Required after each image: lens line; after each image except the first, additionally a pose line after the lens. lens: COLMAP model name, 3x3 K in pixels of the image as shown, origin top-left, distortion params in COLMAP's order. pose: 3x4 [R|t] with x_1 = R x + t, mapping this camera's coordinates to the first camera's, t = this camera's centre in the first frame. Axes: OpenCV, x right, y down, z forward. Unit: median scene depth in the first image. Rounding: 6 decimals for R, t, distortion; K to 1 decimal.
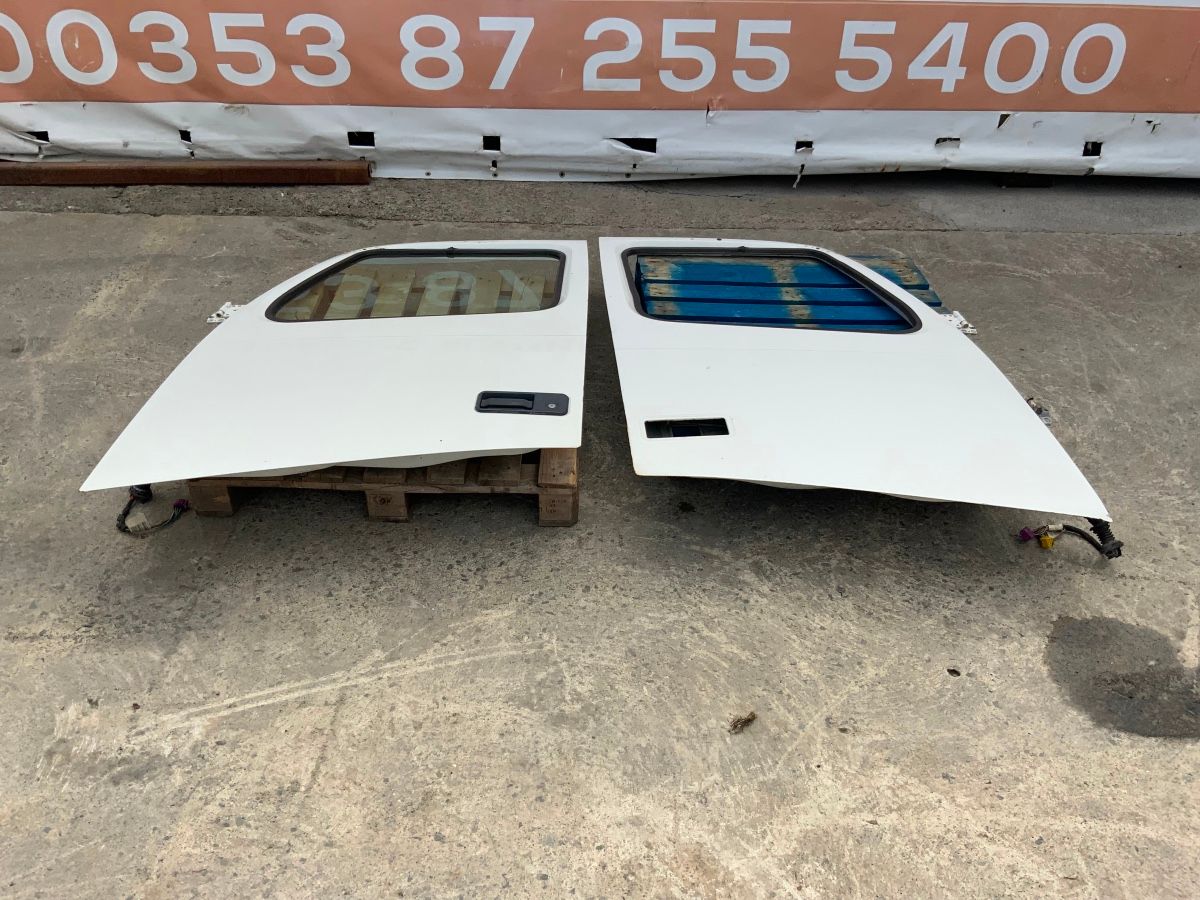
lens RADIAL K [[992.9, 0, 600.0], [0, 992.9, 450.0], [0, 0, 1]] dist [0.142617, -0.321904]
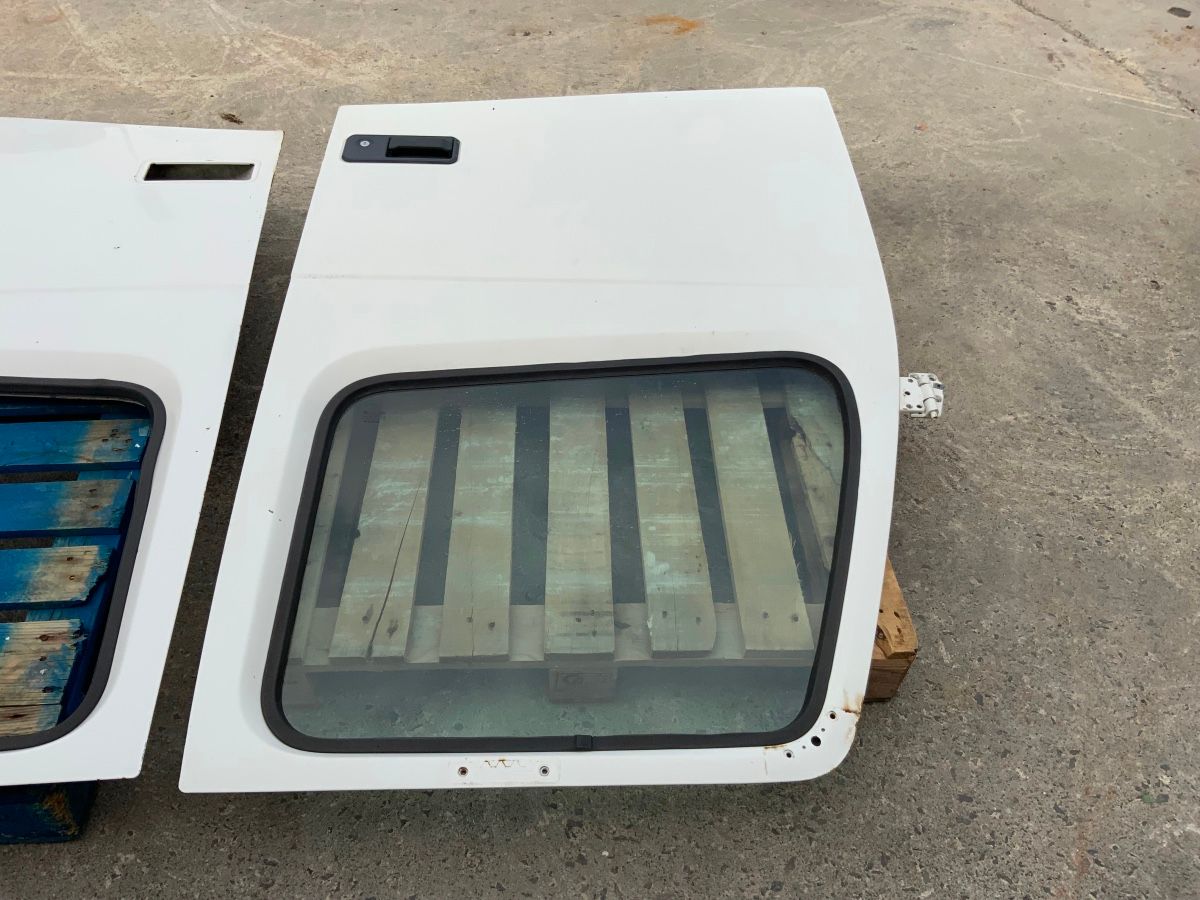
lens RADIAL K [[993.3, 0, 600.0], [0, 993.3, 450.0], [0, 0, 1]] dist [0.043149, -0.091668]
pose [[-0.997223, -0.014753, -0.073000, -0.128361], [-0.074416, 0.158175, 0.984603, -0.572533], [-0.002979, 0.987301, -0.158834, 0.957473]]
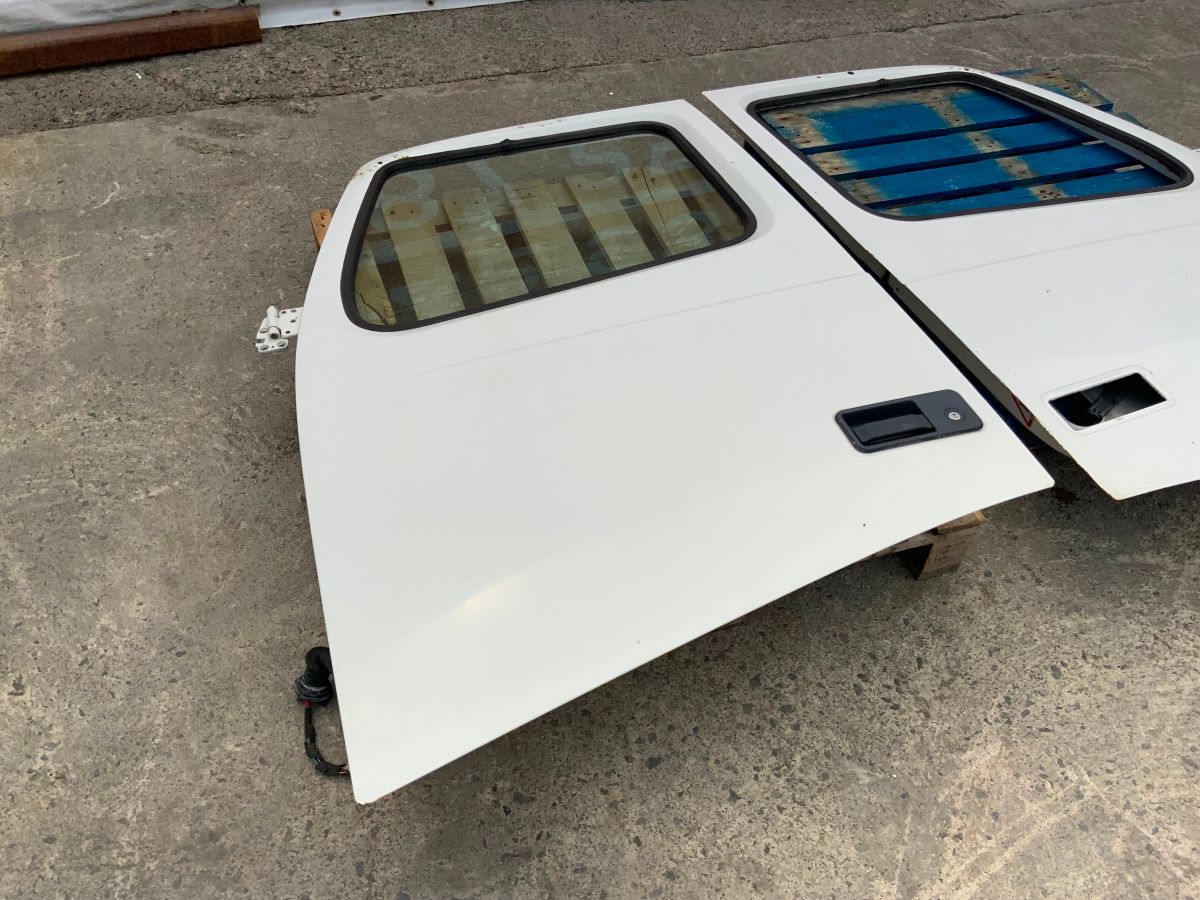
lens RADIAL K [[993.3, 0, 600.0], [0, 993.3, 450.0], [0, 0, 1]] dist [0.043149, -0.091668]
pose [[0.945933, -0.221631, 0.236835, -0.296239], [0.166494, 0.958390, 0.231880, -0.147789], [-0.278373, -0.179911, 0.943473, 0.310758]]
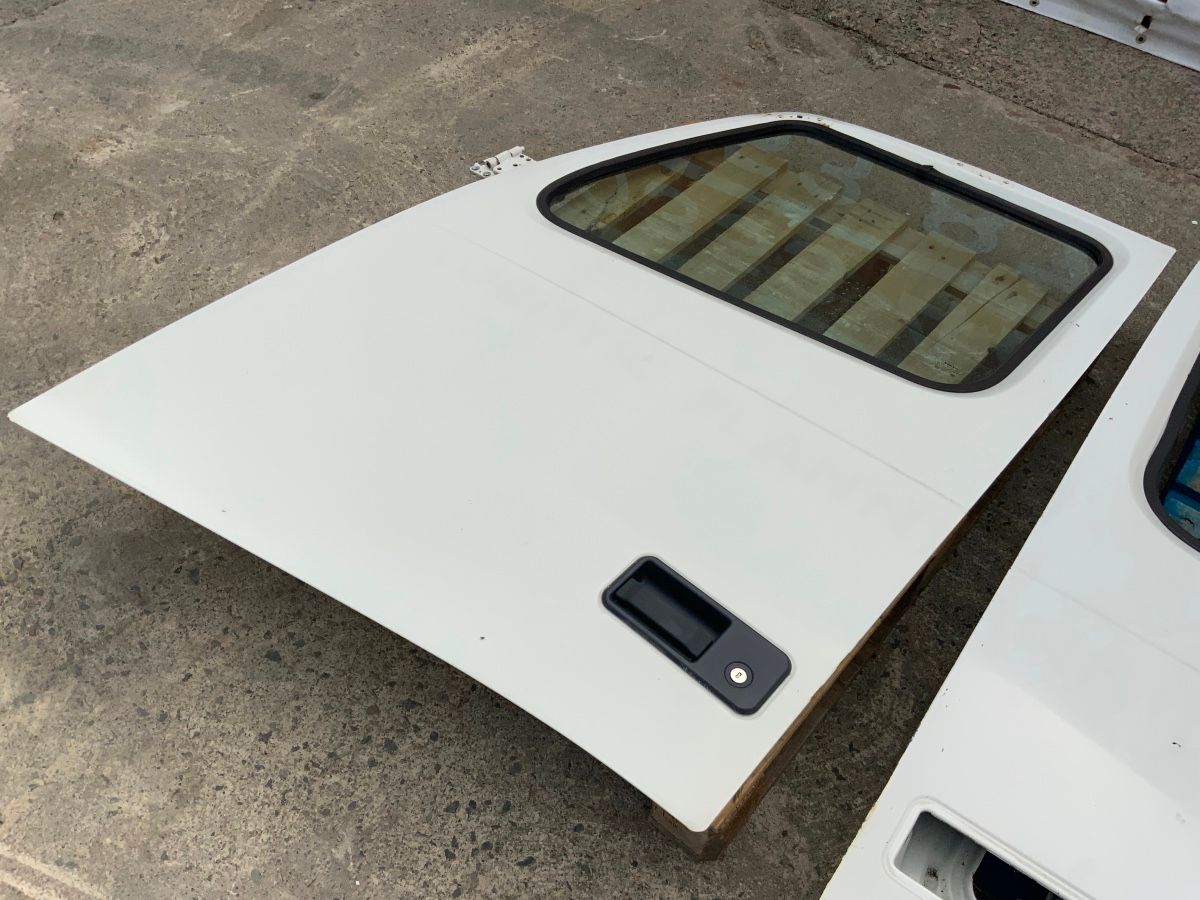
lens RADIAL K [[1010.9, 0, 600.0], [0, 1010.9, 450.0], [0, 0, 1]] dist [0.033900, -0.087691]
pose [[0.756410, 0.496582, -0.425735, 0.035152], [-0.379958, 0.863379, 0.331977, -0.184520], [0.532425, -0.089349, 0.841749, 0.404195]]
